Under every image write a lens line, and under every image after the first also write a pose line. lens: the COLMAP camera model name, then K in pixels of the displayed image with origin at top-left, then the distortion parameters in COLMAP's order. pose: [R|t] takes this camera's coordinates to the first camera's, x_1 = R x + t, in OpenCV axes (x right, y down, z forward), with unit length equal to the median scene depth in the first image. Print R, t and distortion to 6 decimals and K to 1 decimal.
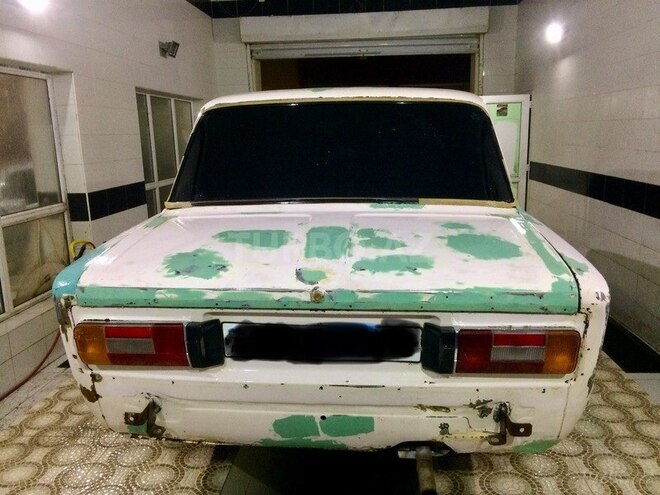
lens RADIAL K [[549.0, 0, 325.9], [0, 549.0, 246.0], [0, 0, 1]] dist [0.078576, -0.093843]
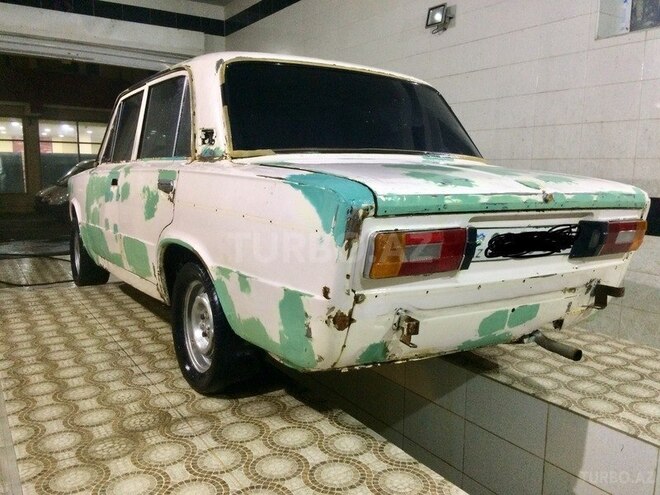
lens RADIAL K [[549.0, 0, 331.1], [0, 549.0, 245.0], [0, 0, 1]] dist [0.078576, -0.093843]
pose [[0.792564, -0.051891, 0.607576, -1.049755], [0.090740, 0.995316, -0.033362, 0.175561], [-0.602999, 0.081574, 0.793560, 0.274340]]
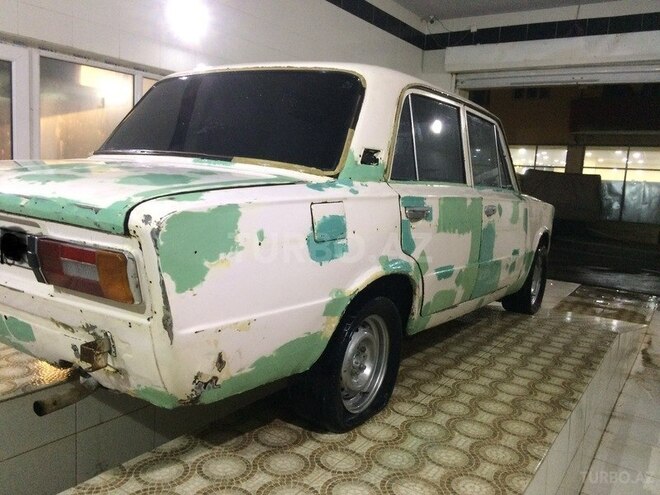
lens RADIAL K [[549.0, 0, 321.2], [0, 549.0, 243.9], [0, 0, 1]] dist [0.078576, -0.093843]
pose [[0.870475, 0.134482, -0.473485, 1.051414], [-0.172783, 0.984223, -0.038106, 0.102283], [0.460890, 0.114980, 0.879977, 0.301282]]
